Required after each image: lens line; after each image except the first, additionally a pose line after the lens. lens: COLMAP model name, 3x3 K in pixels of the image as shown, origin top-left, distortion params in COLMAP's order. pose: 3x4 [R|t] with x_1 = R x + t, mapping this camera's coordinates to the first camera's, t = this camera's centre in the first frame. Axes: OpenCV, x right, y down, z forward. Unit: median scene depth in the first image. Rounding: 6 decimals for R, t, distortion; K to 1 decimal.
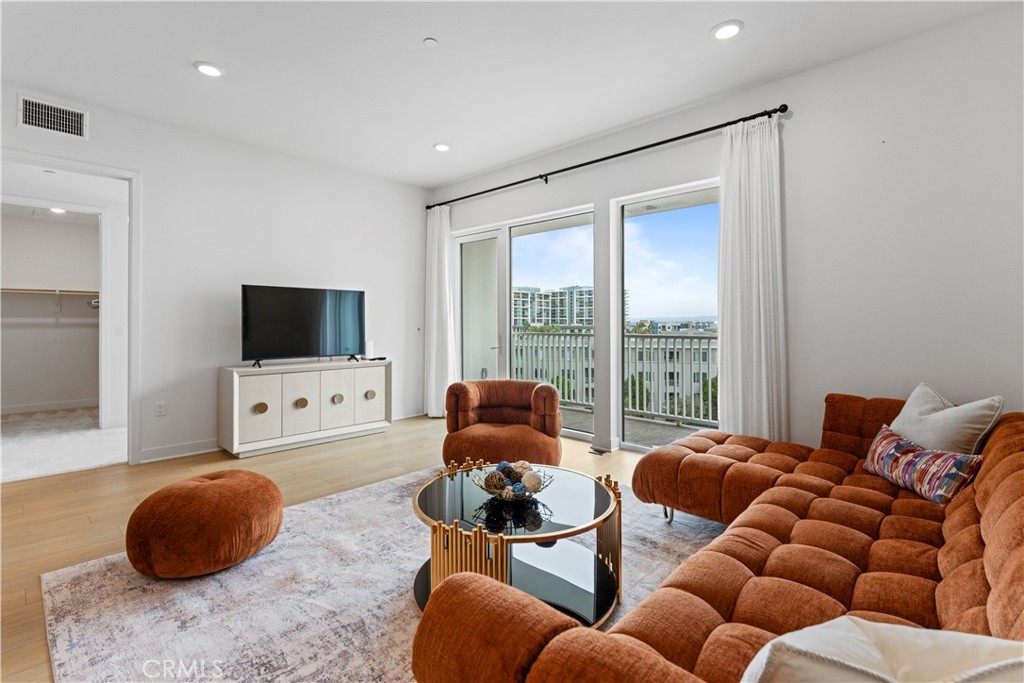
lens RADIAL K [[473.4, 0, 519.3], [0, 473.4, 322.0], [0, 0, 1]] dist [0.001728, -0.001180]
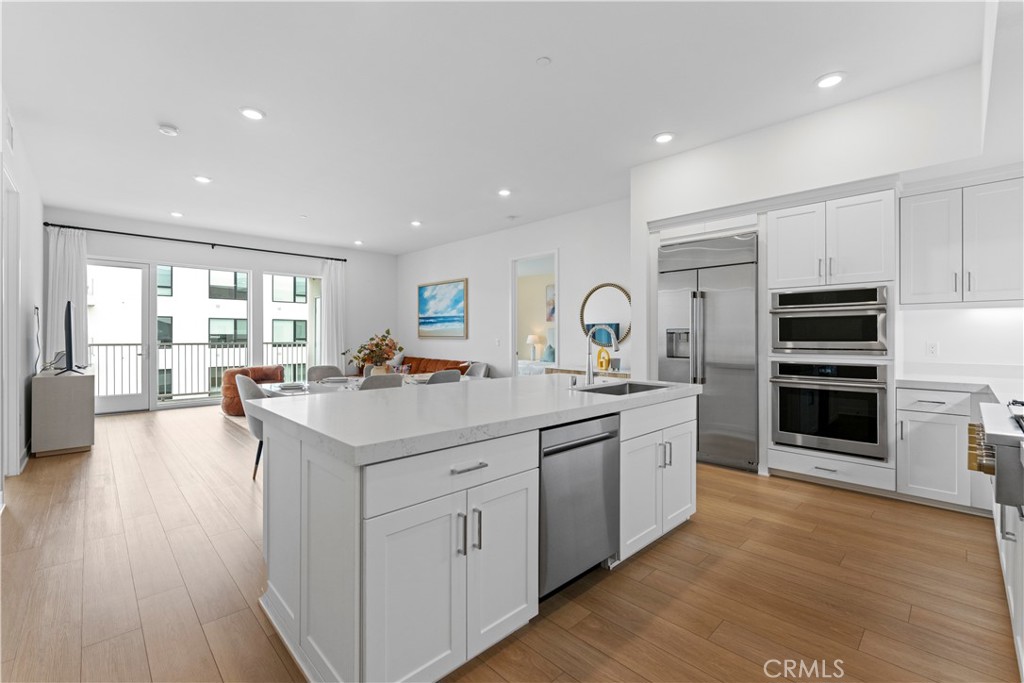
lens RADIAL K [[438.9, 0, 509.1], [0, 438.9, 334.4], [0, 0, 1]] dist [-0.009596, 0.001074]
pose [[0.053257, 0.002297, 0.998578, -2.425392], [-0.004077, 0.999990, -0.002083, -0.003043], [-0.998573, -0.003960, 0.053266, -0.149563]]
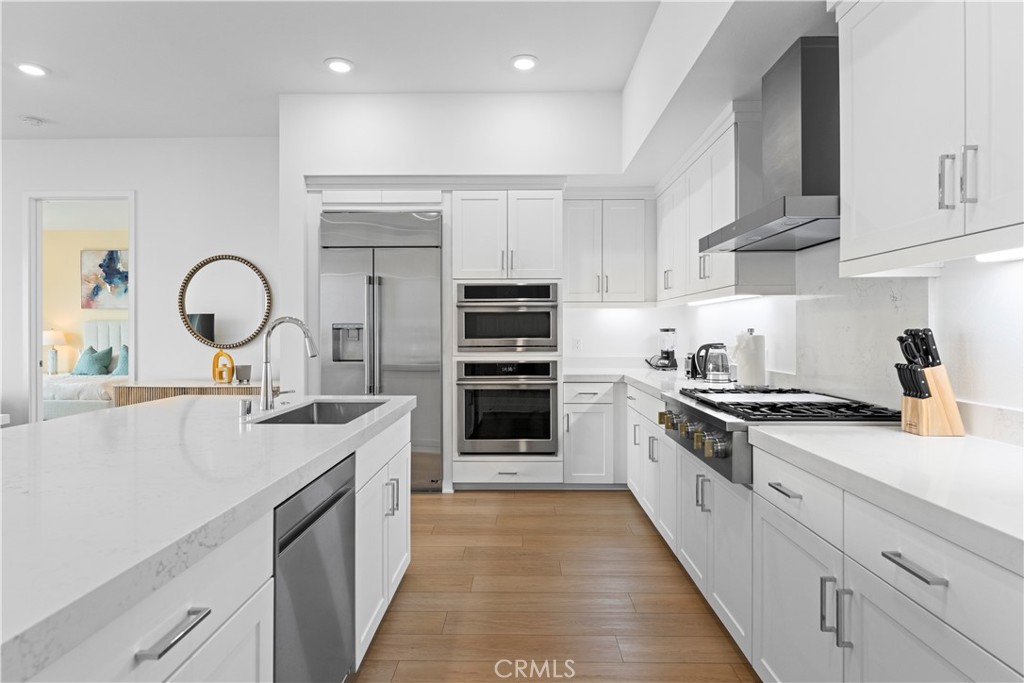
lens RADIAL K [[545.2, 0, 511.2], [0, 545.2, 330.0], [0, 0, 1]] dist [0.002038, -0.002719]
pose [[-0.669730, 0.001159, 0.742604, -2.236994], [-0.002081, 0.999992, -0.003437, -0.006617], [-0.742602, -0.003847, -0.669722, -0.007750]]
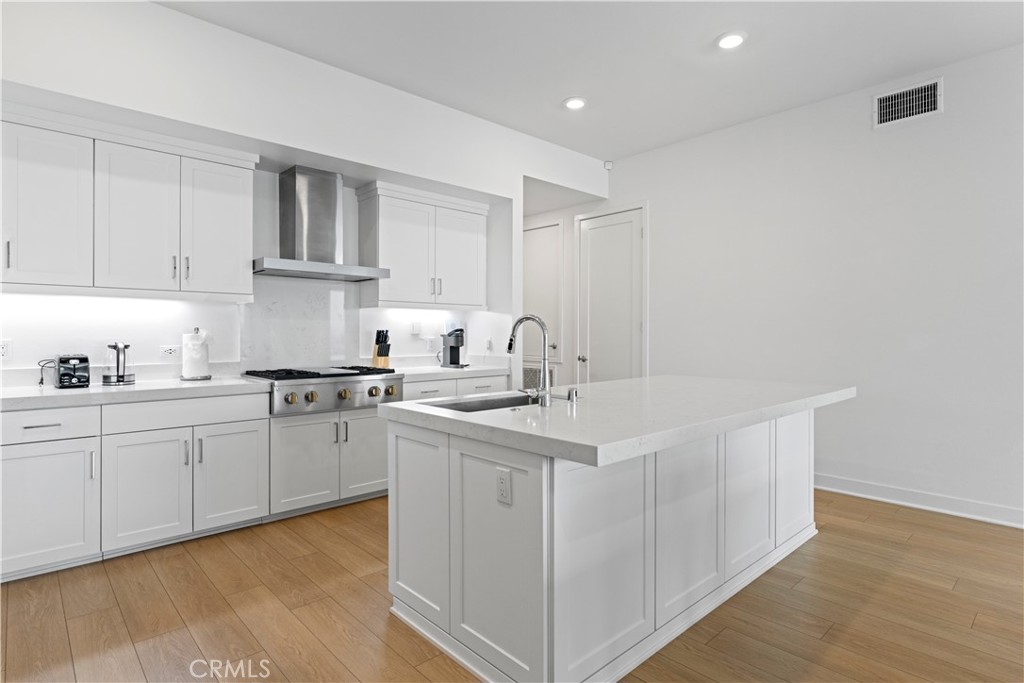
lens RADIAL K [[545.2, 0, 522.7], [0, 545.2, 328.2], [0, 0, 1]] dist [0.002038, -0.002719]
pose [[-0.068506, -0.009576, -0.997605, -0.545432], [0.002906, 0.999948, -0.009799, 0.001903], [0.997646, -0.003570, -0.068475, -0.258395]]
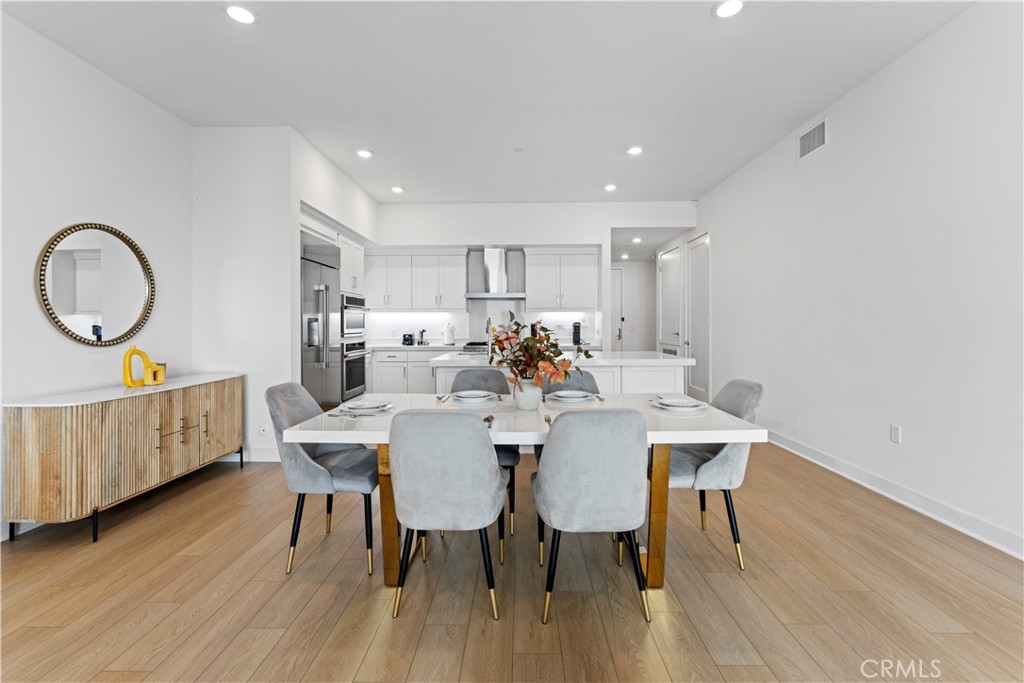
lens RADIAL K [[438.9, 0, 512.0], [0, 438.9, 328.4], [0, 0, 1]] dist [-0.009596, 0.001074]
pose [[-0.738808, 0.007603, -0.673873, -0.347523], [0.007557, 0.999967, 0.002998, 0.009696], [0.673874, -0.002877, -0.738841, 0.971693]]
